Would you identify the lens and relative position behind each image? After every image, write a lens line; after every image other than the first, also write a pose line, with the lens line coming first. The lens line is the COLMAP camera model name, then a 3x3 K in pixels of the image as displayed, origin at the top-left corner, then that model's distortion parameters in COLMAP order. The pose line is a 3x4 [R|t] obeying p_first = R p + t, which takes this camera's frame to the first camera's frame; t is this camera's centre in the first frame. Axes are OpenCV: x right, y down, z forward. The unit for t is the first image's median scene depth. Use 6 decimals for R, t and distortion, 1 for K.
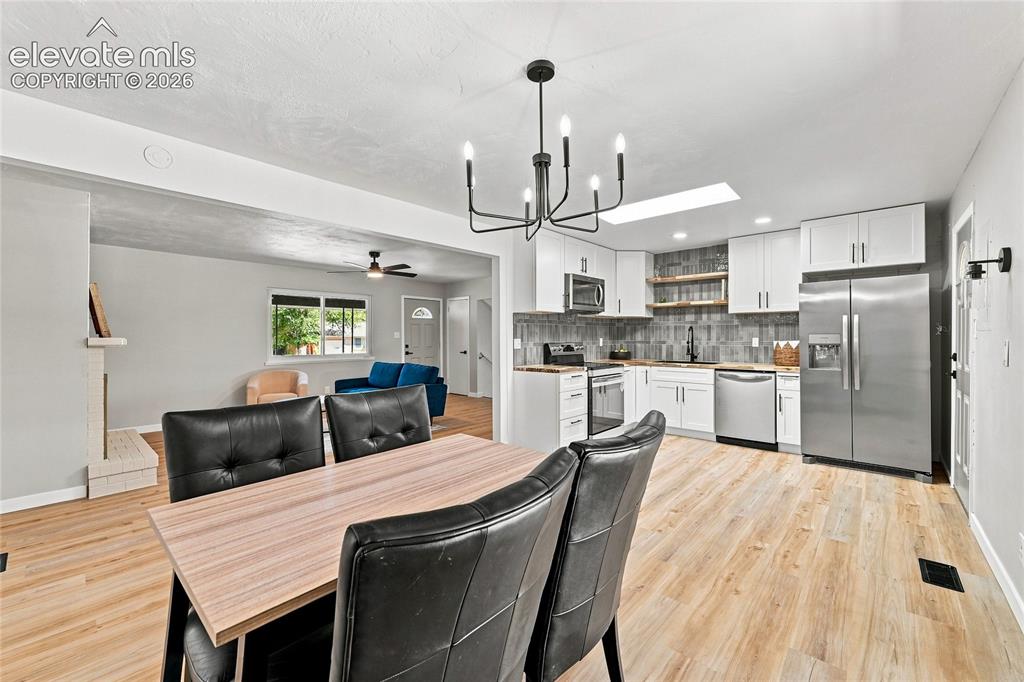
lens RADIAL K [[408.1, 0, 513.5], [0, 408.1, 337.7], [0, 0, 1]] dist [-0.005211, 0.000210]
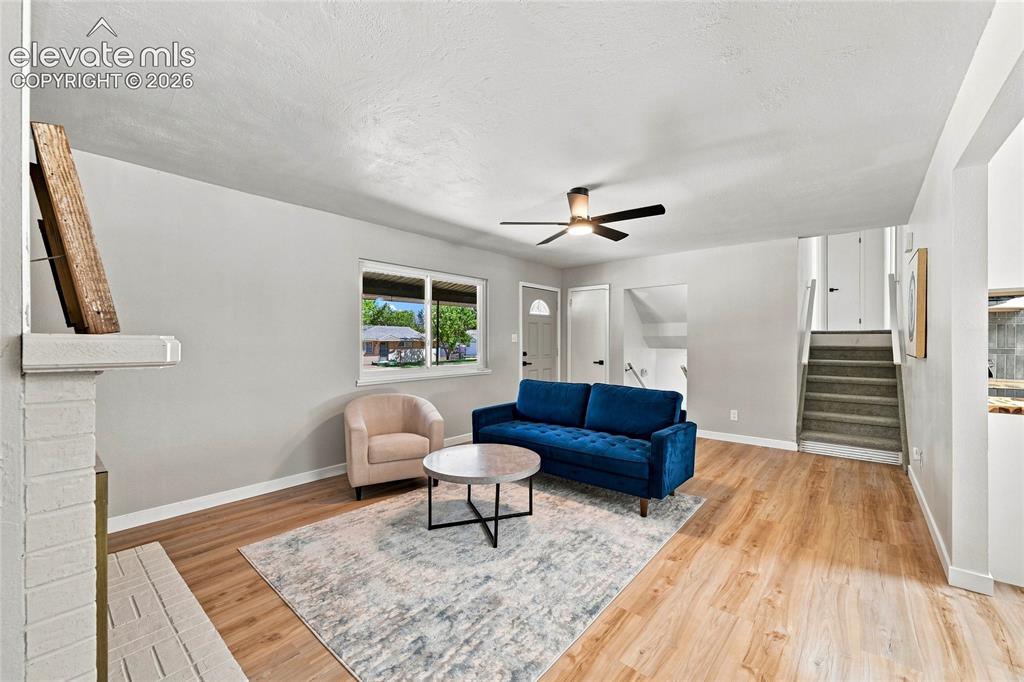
lens RADIAL K [[408.1, 0, 513.4], [0, 408.1, 342.1], [0, 0, 1]] dist [-0.005211, 0.000210]
pose [[0.999635, 0.004427, 0.026661, -0.517235], [-0.004395, 0.999990, -0.001260, 0.002837], [-0.026667, 0.001142, 0.999644, 0.506948]]
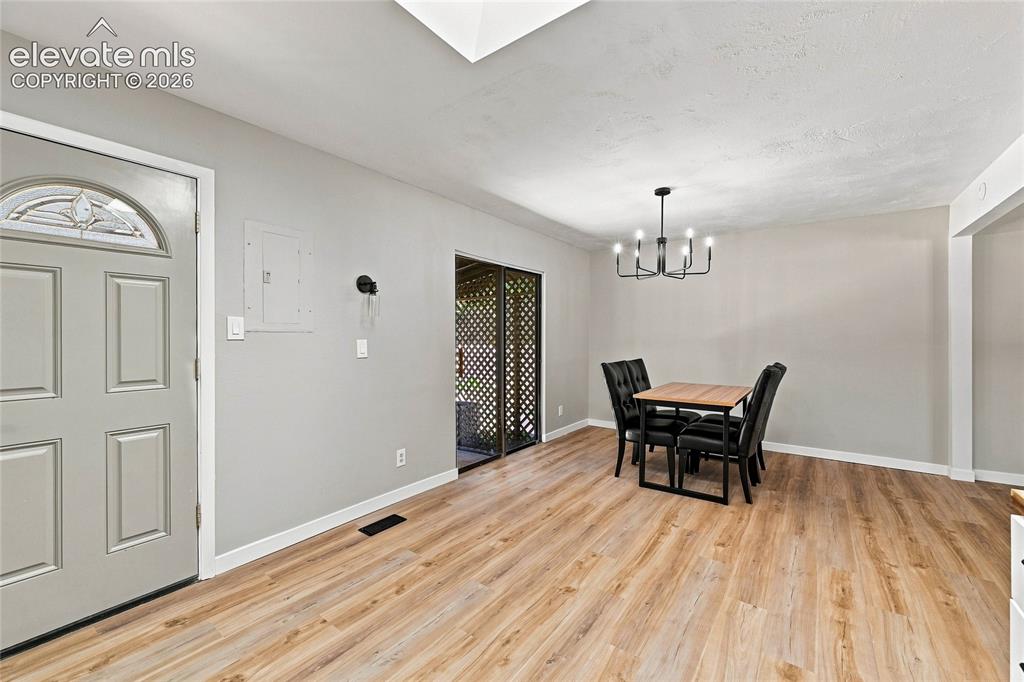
lens RADIAL K [[408.1, 0, 515.2], [0, 408.1, 340.8], [0, 0, 1]] dist [-0.005211, 0.000210]
pose [[-0.995030, 0.005755, -0.099407, 0.331589], [0.004587, 0.999918, 0.011977, -0.002839], [0.099468, 0.011461, -0.994975, 1.000885]]
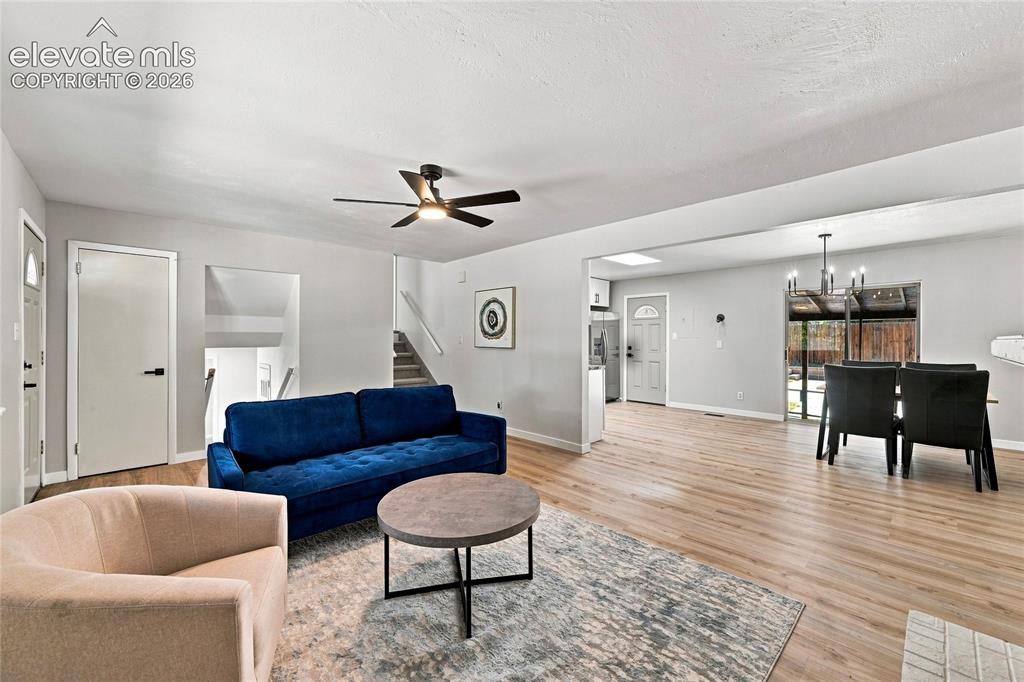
lens RADIAL K [[408.1, 0, 515.5], [0, 408.1, 339.8], [0, 0, 1]] dist [-0.005211, 0.000210]
pose [[0.077586, 0.003134, 0.996981, -0.959912], [0.000530, 0.999995, -0.003185, 0.003383], [-0.996986, 0.000775, 0.077584, 0.994712]]
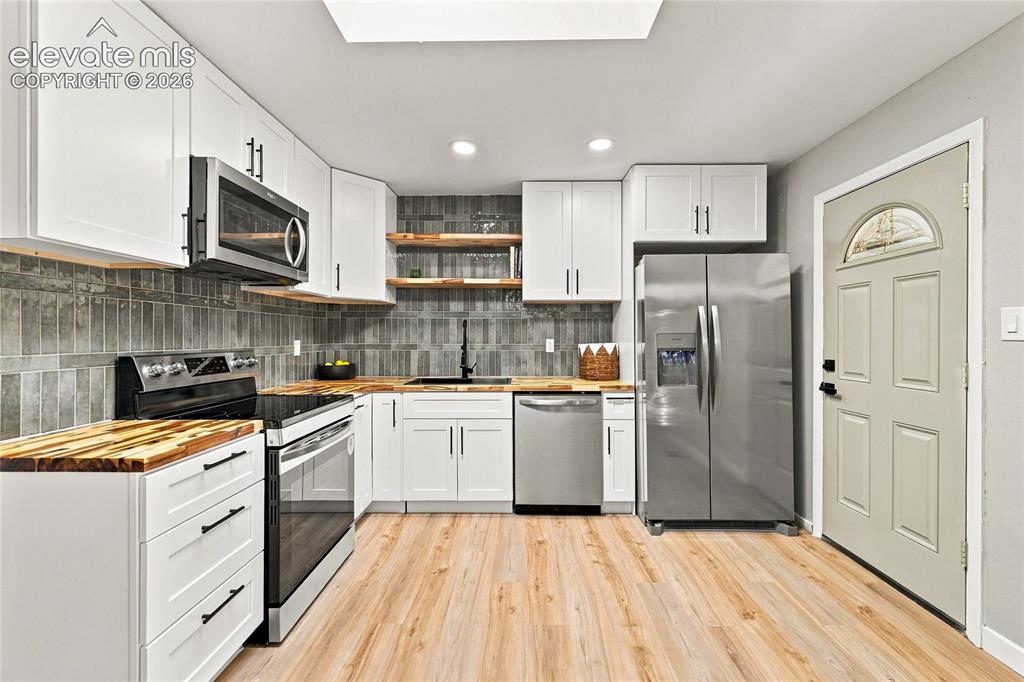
lens RADIAL K [[408.1, 0, 511.8], [0, 408.1, 337.7], [0, 0, 1]] dist [-0.005211, 0.000210]
pose [[0.755676, 0.000717, 0.654945, 0.103106], [0.000214, 0.999999, -0.001341, -0.001194], [-0.654946, 0.001154, 0.755675, 0.541859]]
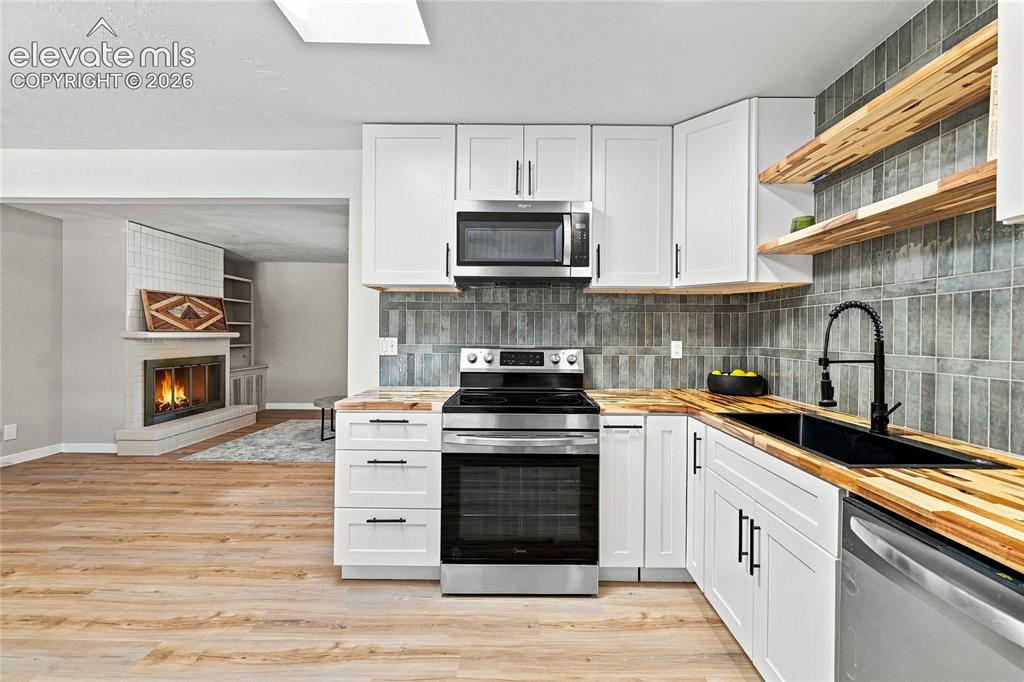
lens RADIAL K [[408.1, 0, 527.2], [0, 408.1, 337.5], [0, 0, 1]] dist [-0.005211, 0.000210]
pose [[0.677297, 0.012567, -0.735602, 0.522936], [-0.012954, 0.999903, 0.005155, -0.002781], [0.735596, 0.006037, 0.677394, 0.711529]]
